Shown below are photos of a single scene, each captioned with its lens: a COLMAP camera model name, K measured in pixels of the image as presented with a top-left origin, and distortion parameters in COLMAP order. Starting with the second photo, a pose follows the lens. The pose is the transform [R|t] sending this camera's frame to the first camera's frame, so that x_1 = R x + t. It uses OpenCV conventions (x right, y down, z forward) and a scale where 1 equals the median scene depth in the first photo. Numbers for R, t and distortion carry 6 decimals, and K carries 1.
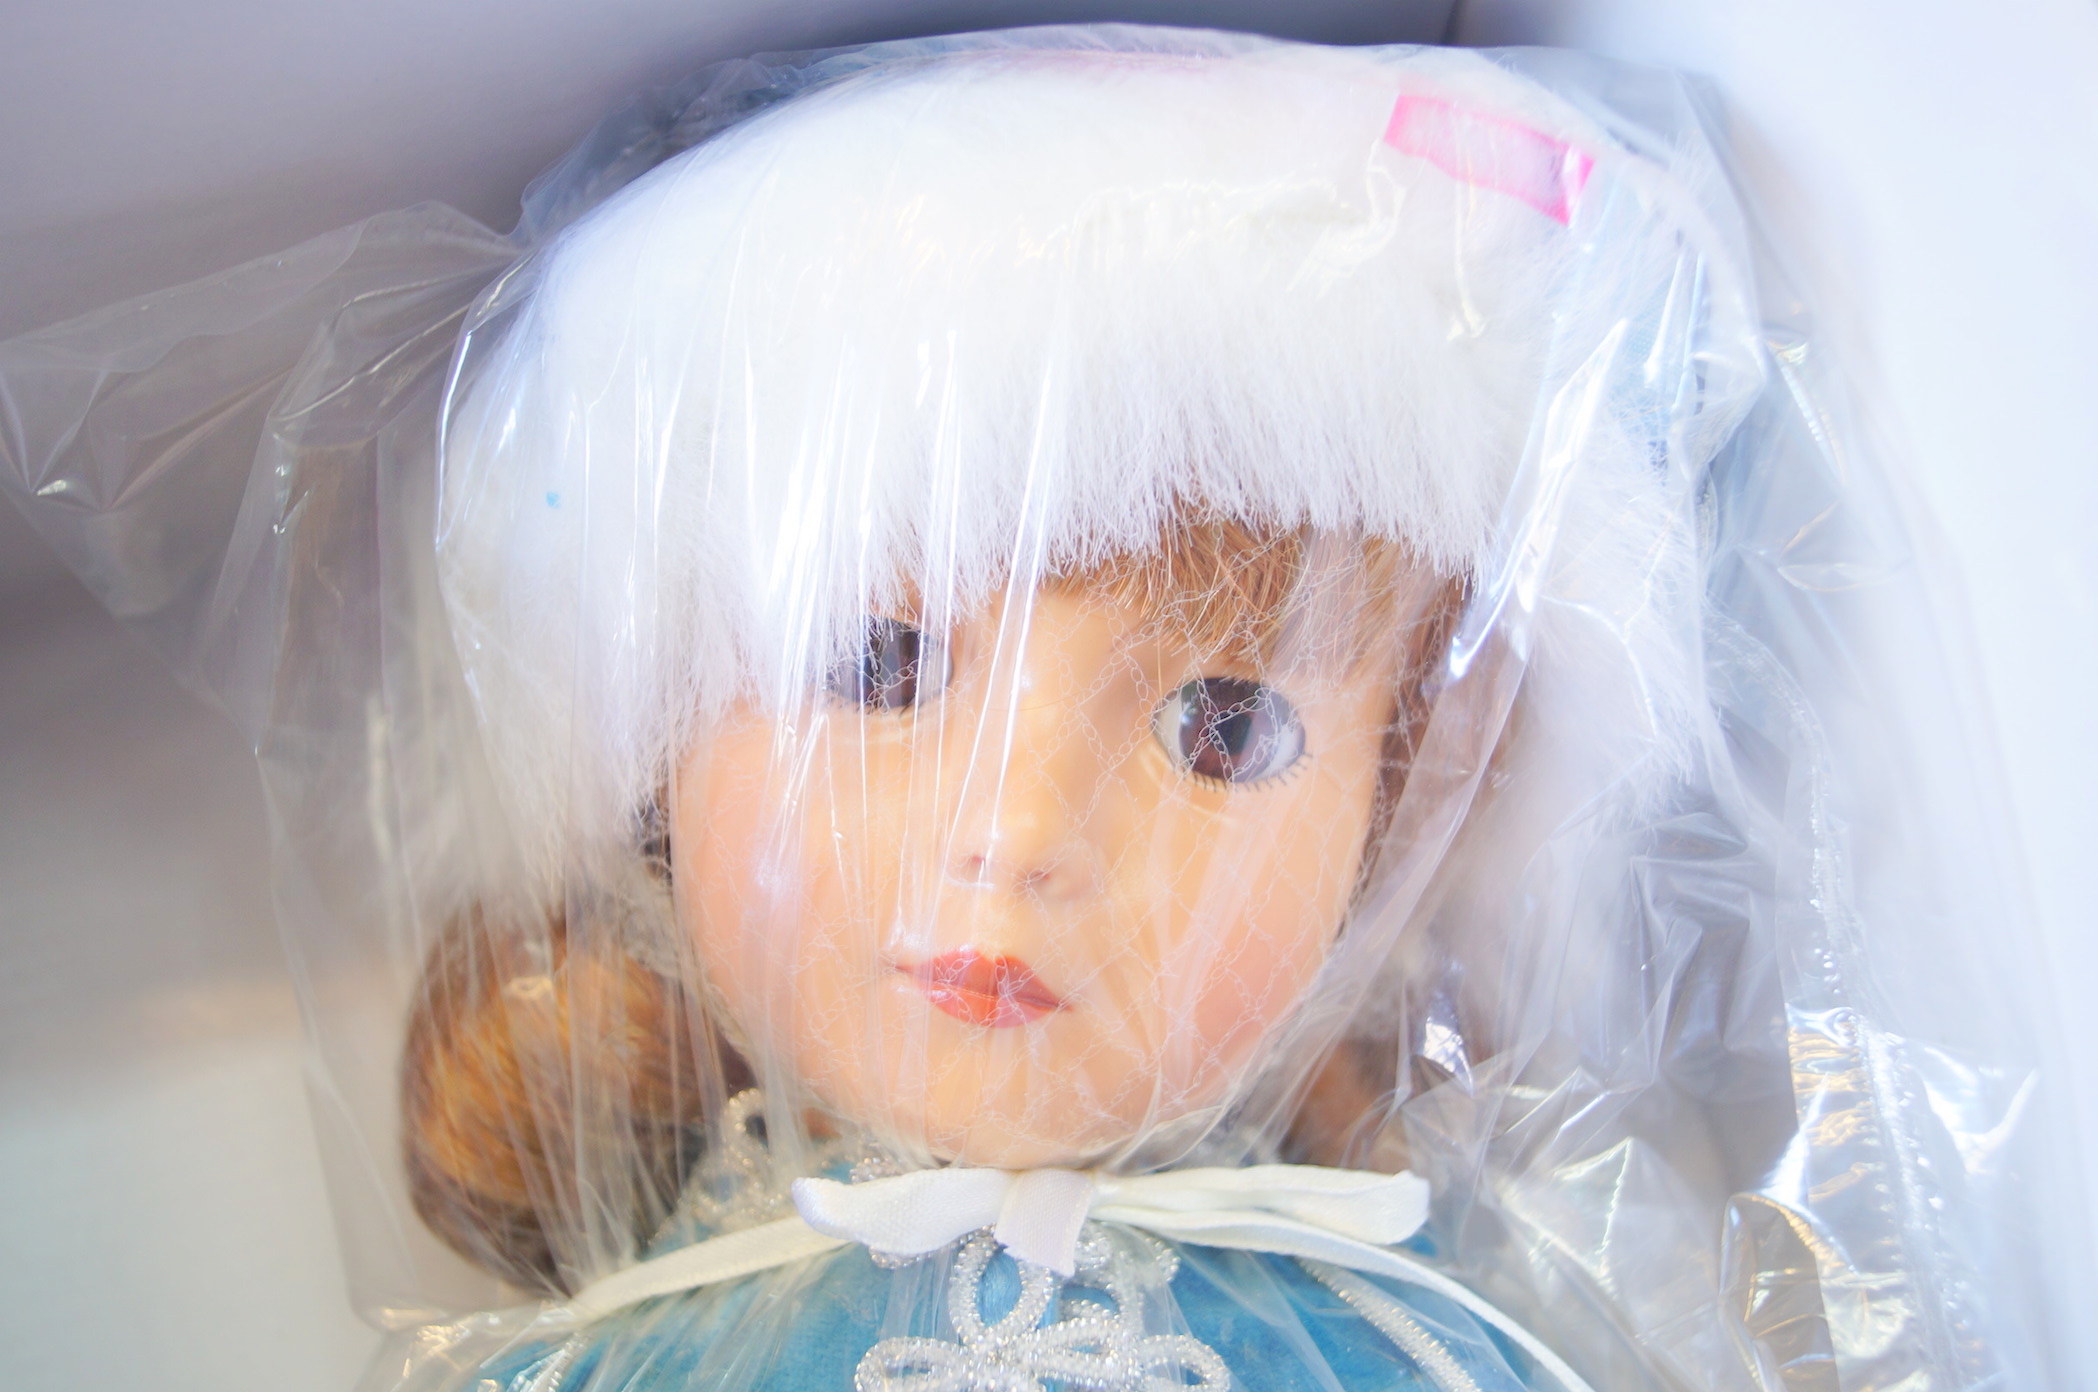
lens RADIAL K [[2210.4, 0, 1049.0], [0, 2210.4, 696.0], [0, 0, 1]] dist [-0.013871, -0.009491]
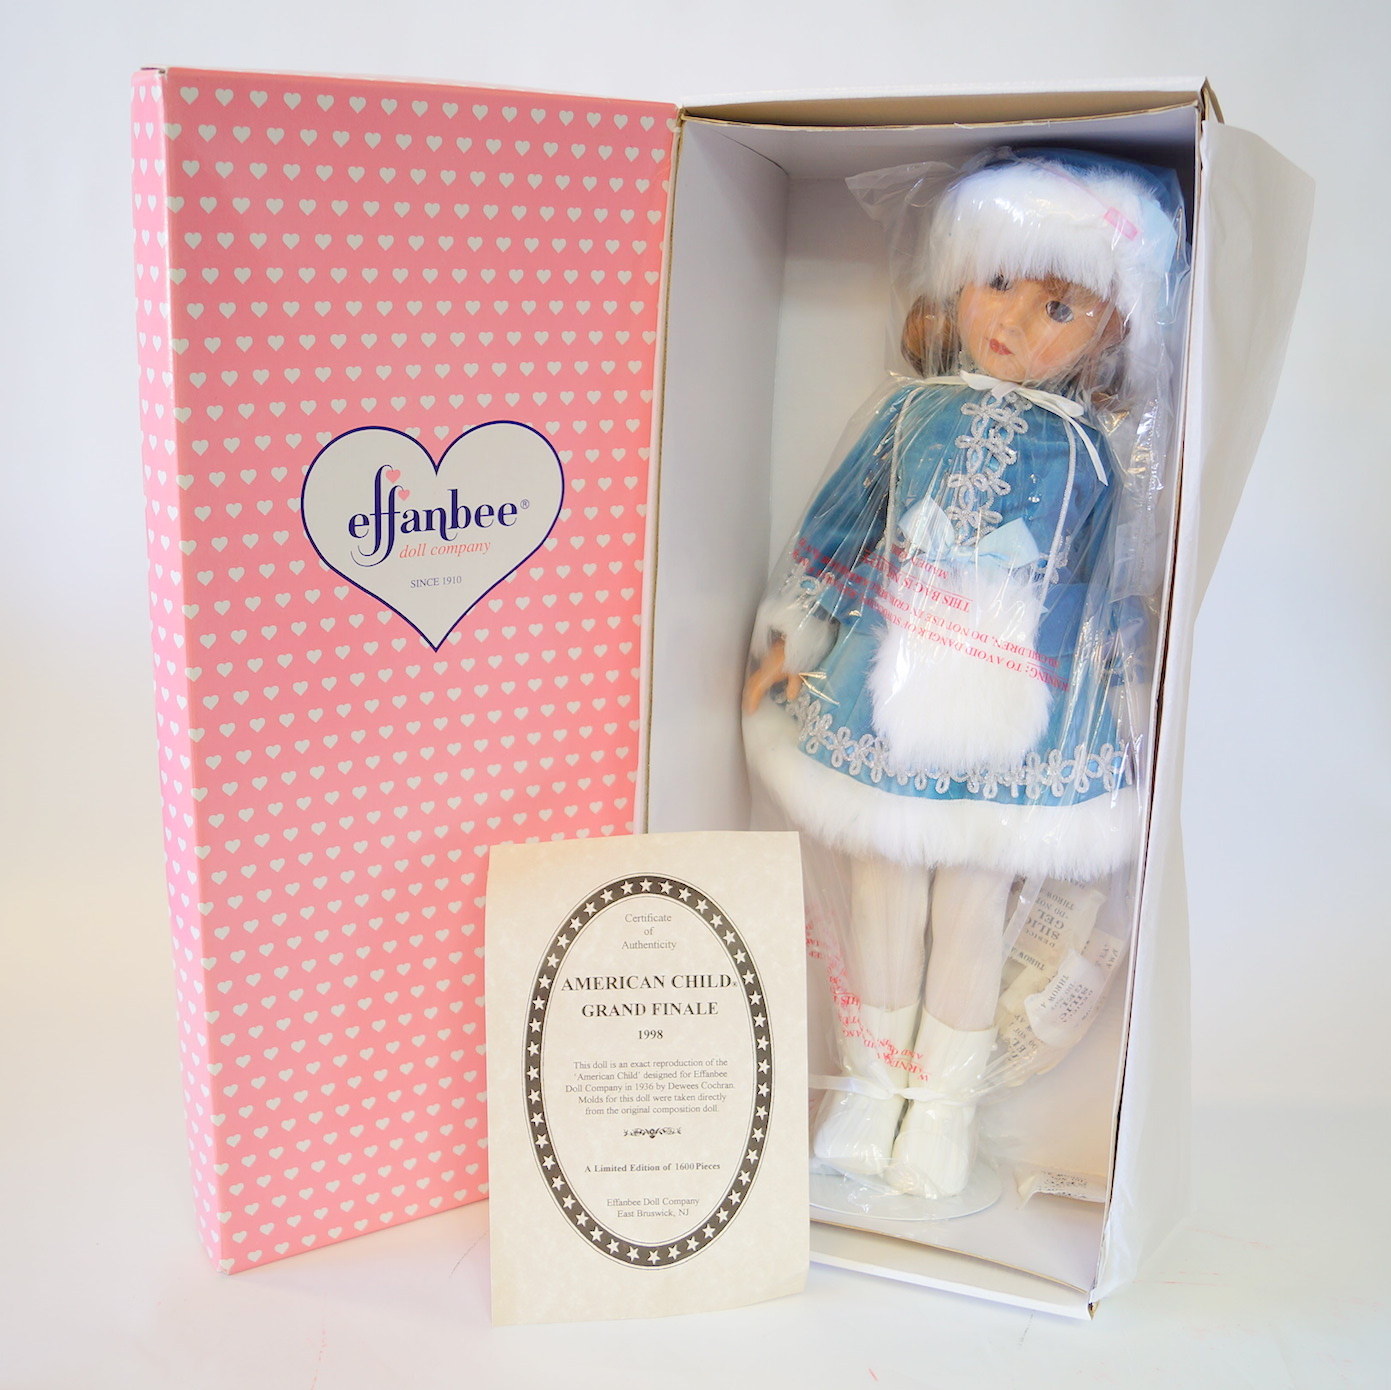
lens RADIAL K [[1616.6, 0, 695.5], [0, 1616.6, 695.0], [0, 0, 1]] dist [0.007780, -0.192982]
pose [[0.863259, 0.365310, -0.348329, 0.961798], [-0.177279, 0.865550, 0.468397, -0.806262], [0.472606, -0.342597, 0.811955, -2.720139]]
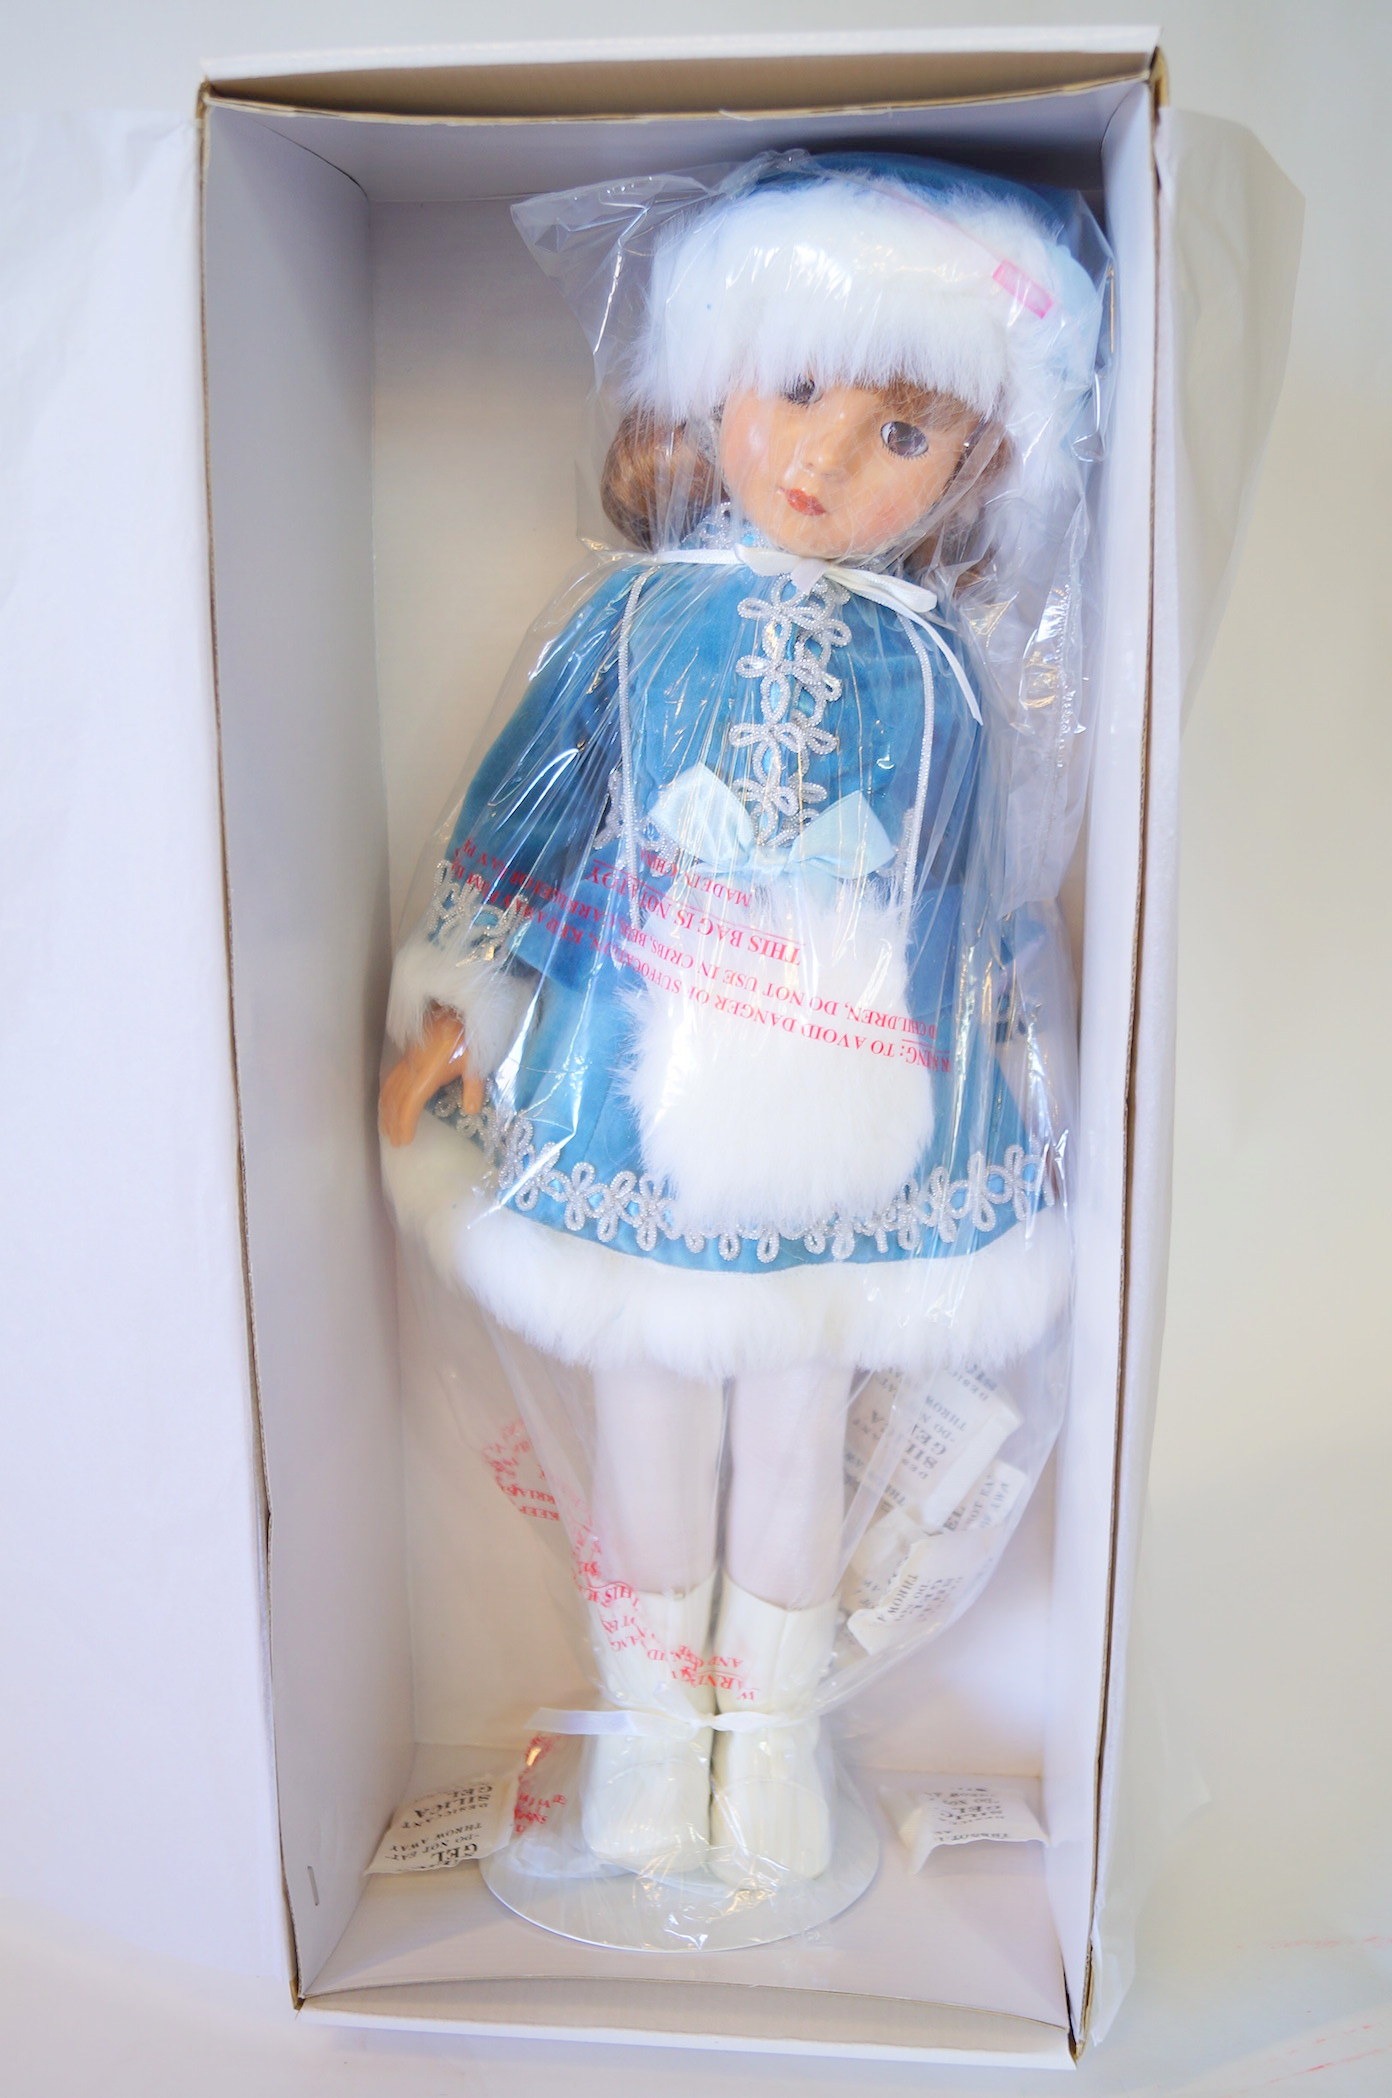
lens RADIAL K [[2210.4, 0, 696.0], [0, 2210.4, 1049.0], [0, 0, 1]] dist [-0.003990, -0.137299]
pose [[0.956097, 0.285415, -0.066454, 0.241739], [-0.220885, 0.850907, 0.476620, -0.636186], [0.192580, -0.441016, 0.876594, -2.036712]]
